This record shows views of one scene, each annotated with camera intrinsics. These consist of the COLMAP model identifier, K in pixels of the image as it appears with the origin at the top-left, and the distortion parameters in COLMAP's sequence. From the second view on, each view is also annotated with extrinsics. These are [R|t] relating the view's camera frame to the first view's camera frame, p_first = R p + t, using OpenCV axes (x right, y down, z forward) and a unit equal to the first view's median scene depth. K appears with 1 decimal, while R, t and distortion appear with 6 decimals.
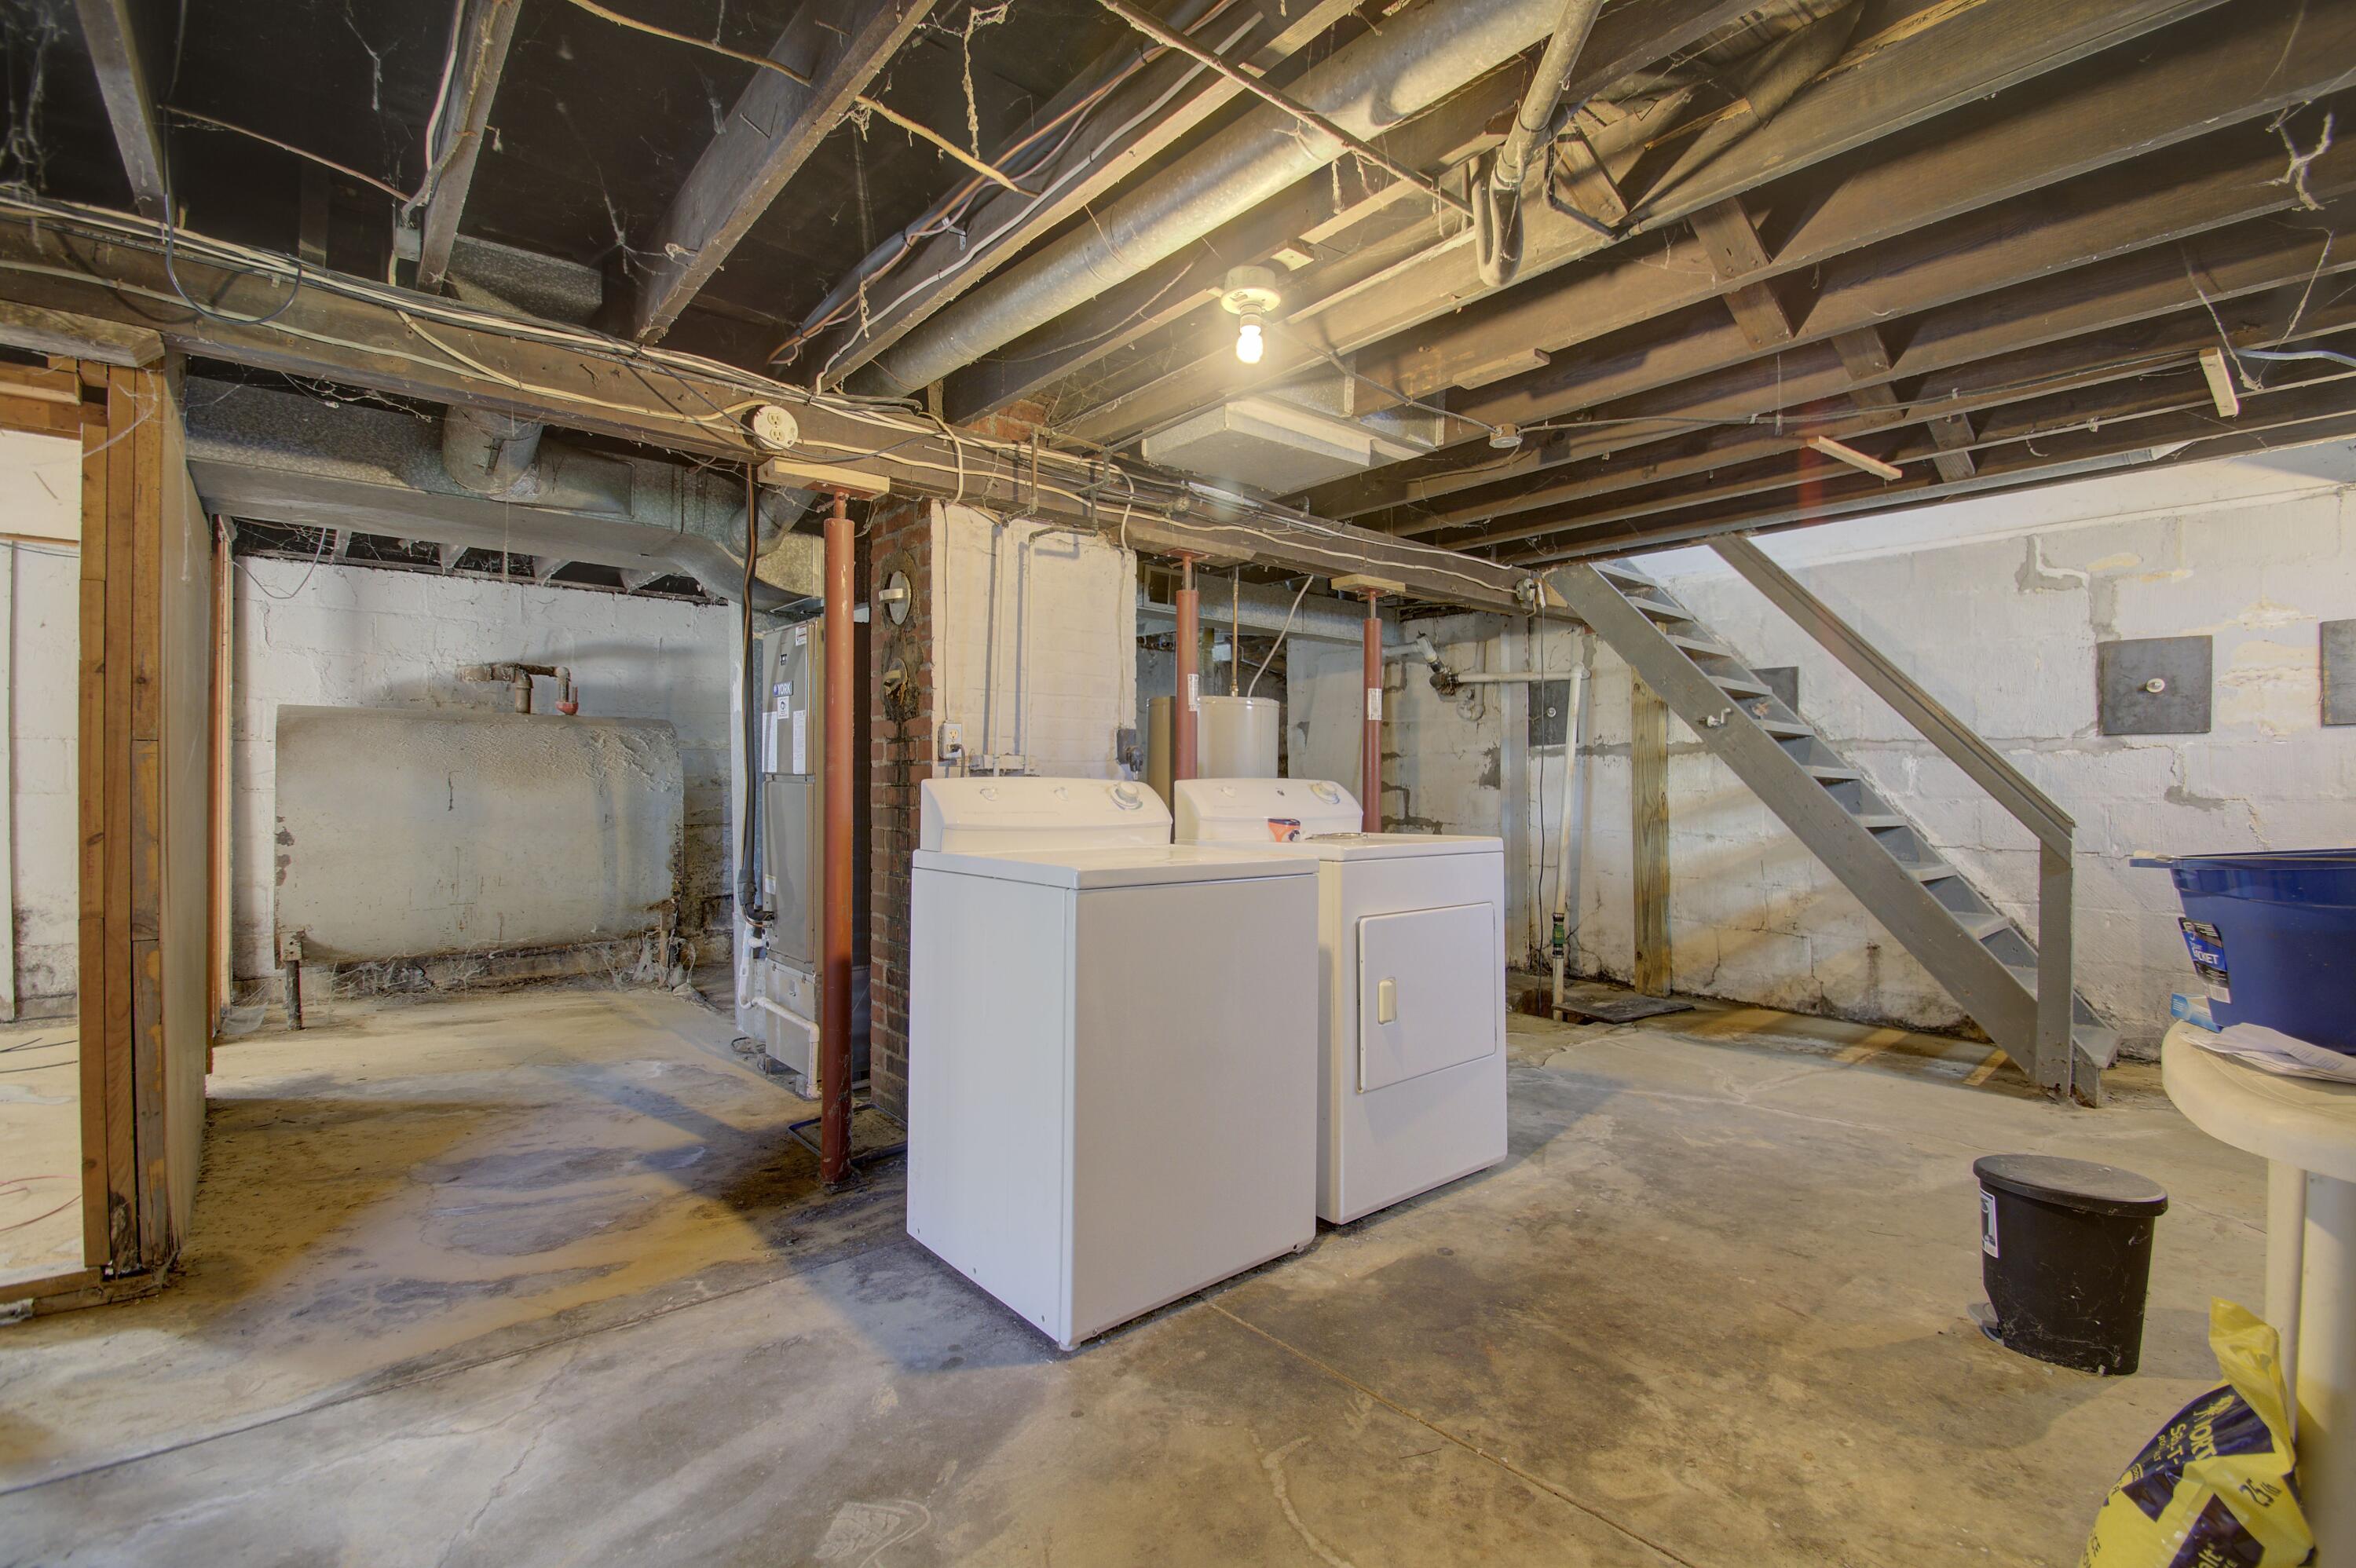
lens RADIAL K [[1040.5, 0, 1166.0], [0, 1040.5, 778.2], [0, 0, 1]] dist [-0.007008, -0.003450]
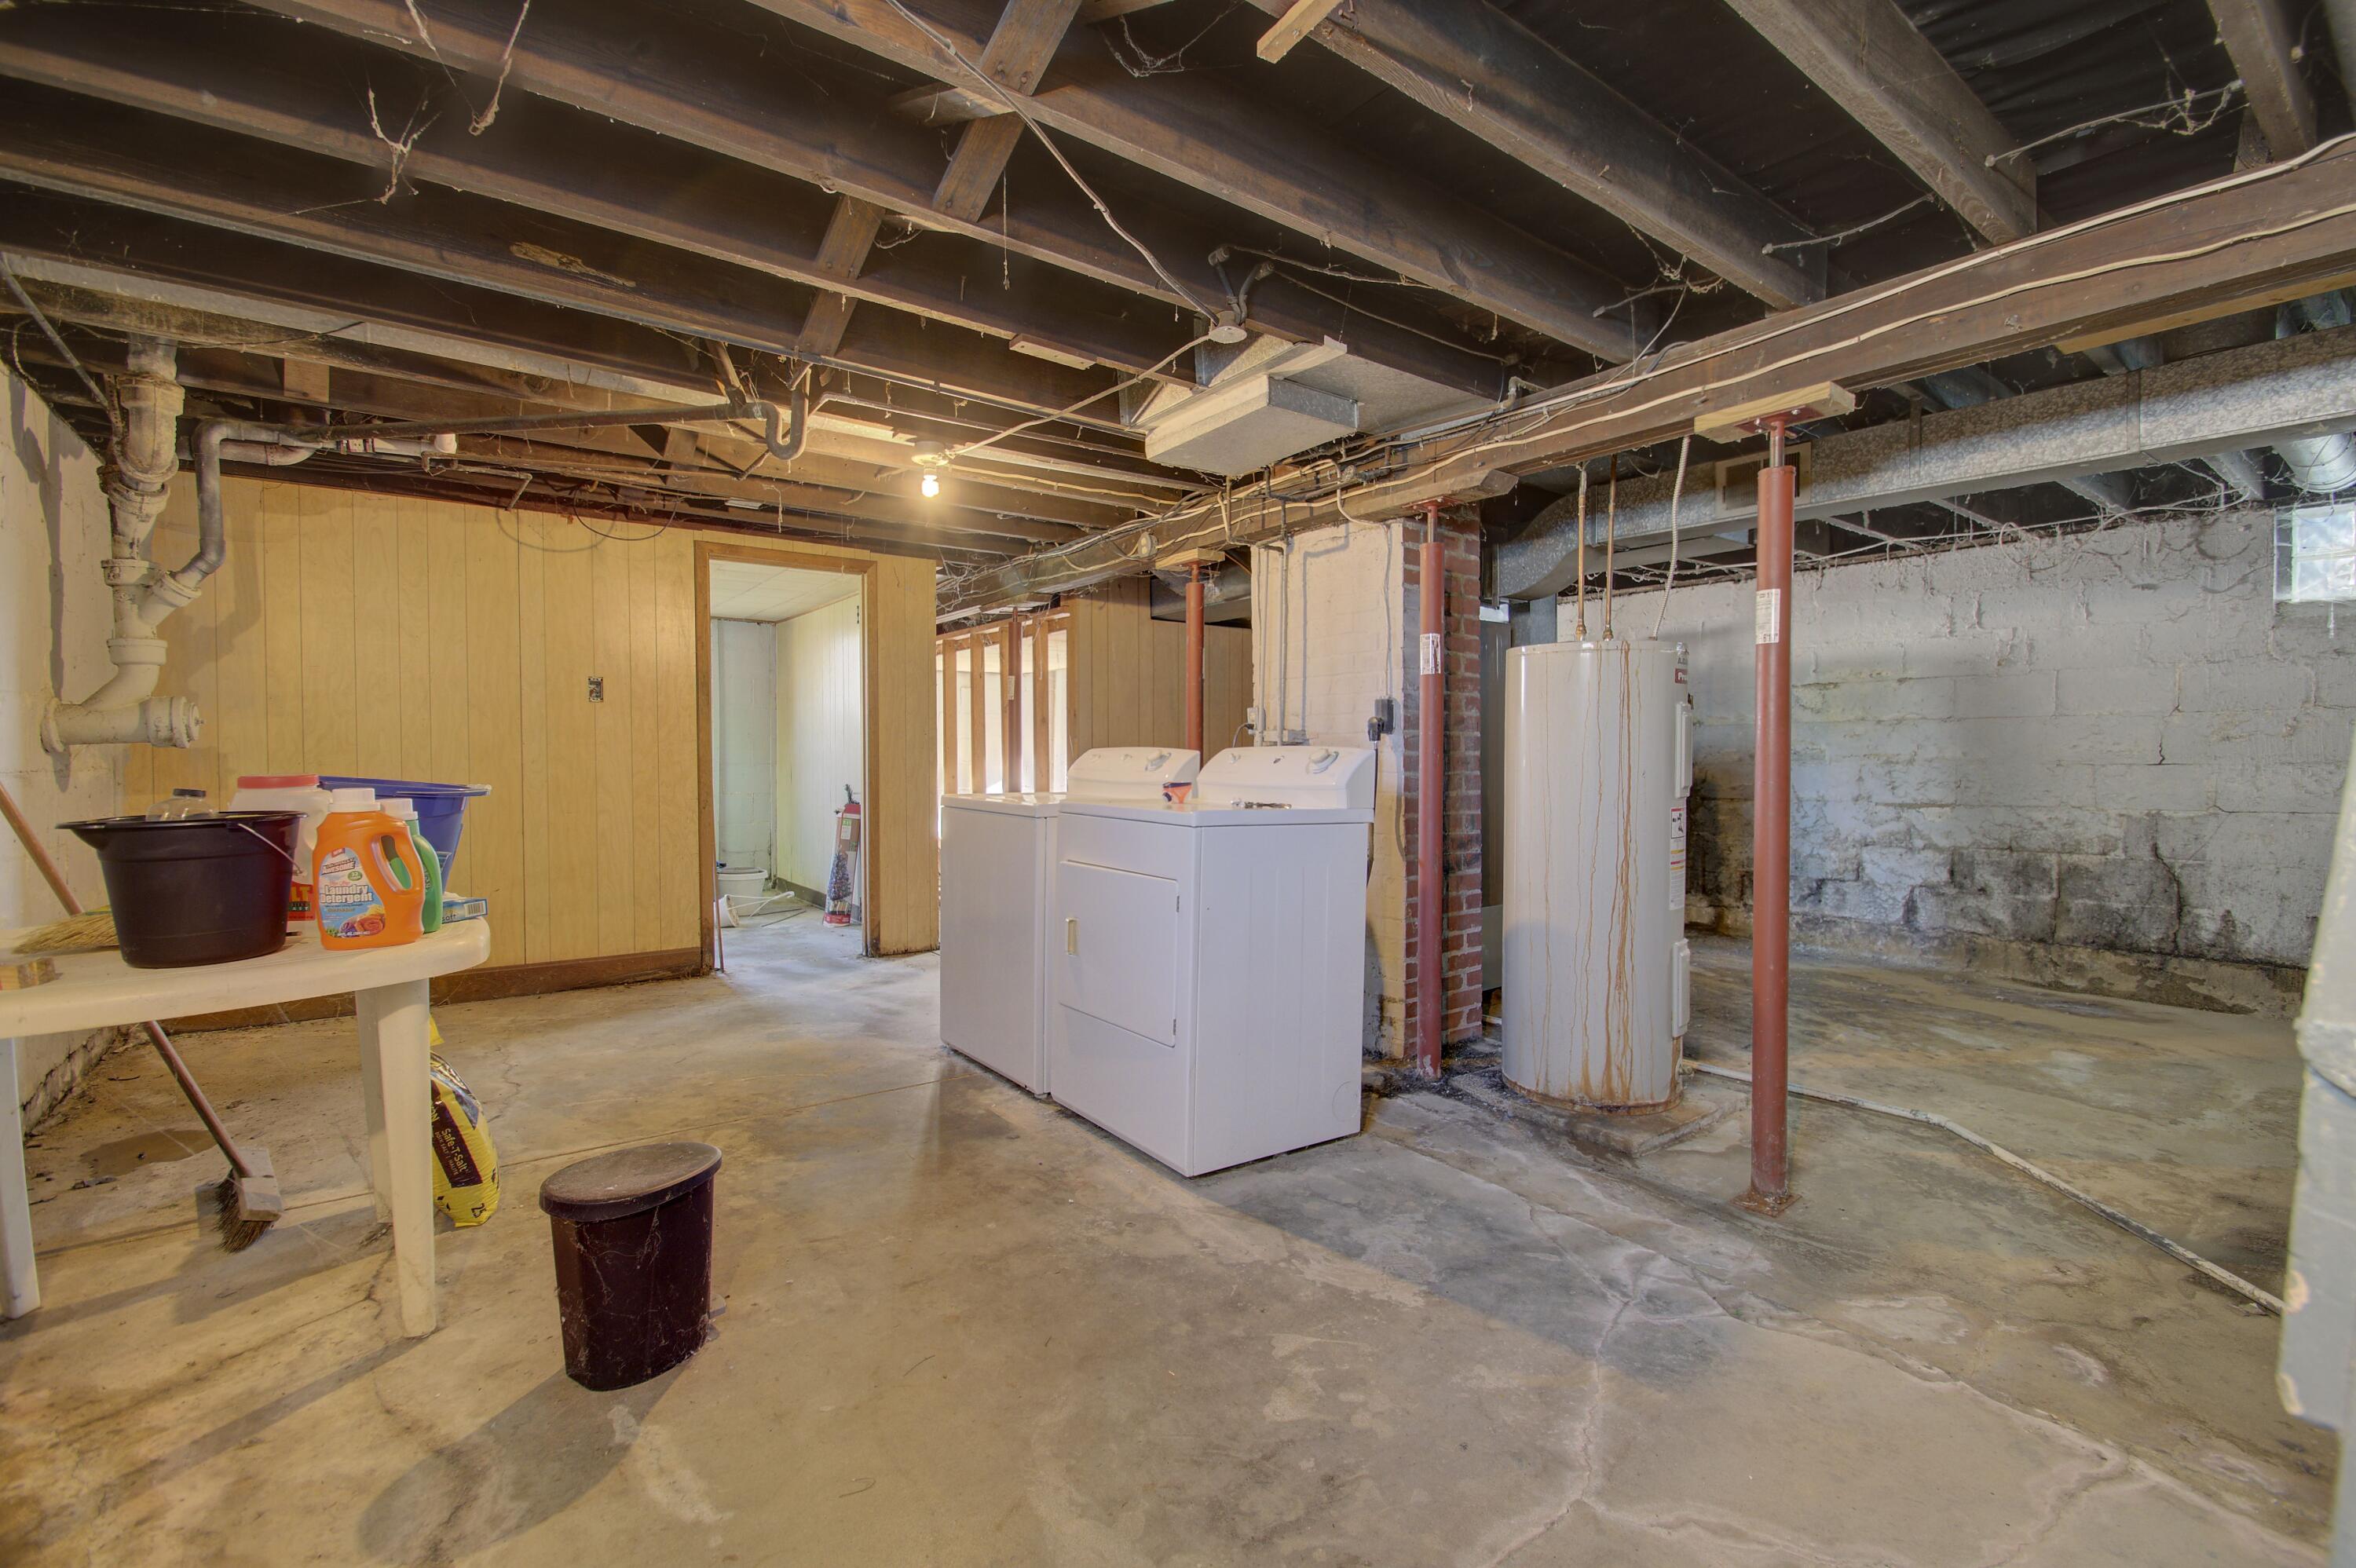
lens RADIAL K [[1040.5, 0, 1168.9], [0, 1040.5, 784.0], [0, 0, 1]] dist [-0.007008, -0.003450]
pose [[-0.073946, 0.024936, -0.996950, 1.143454], [-0.004649, 0.999668, 0.025349, 0.015470], [0.997251, 0.006510, -0.073806, 1.006075]]
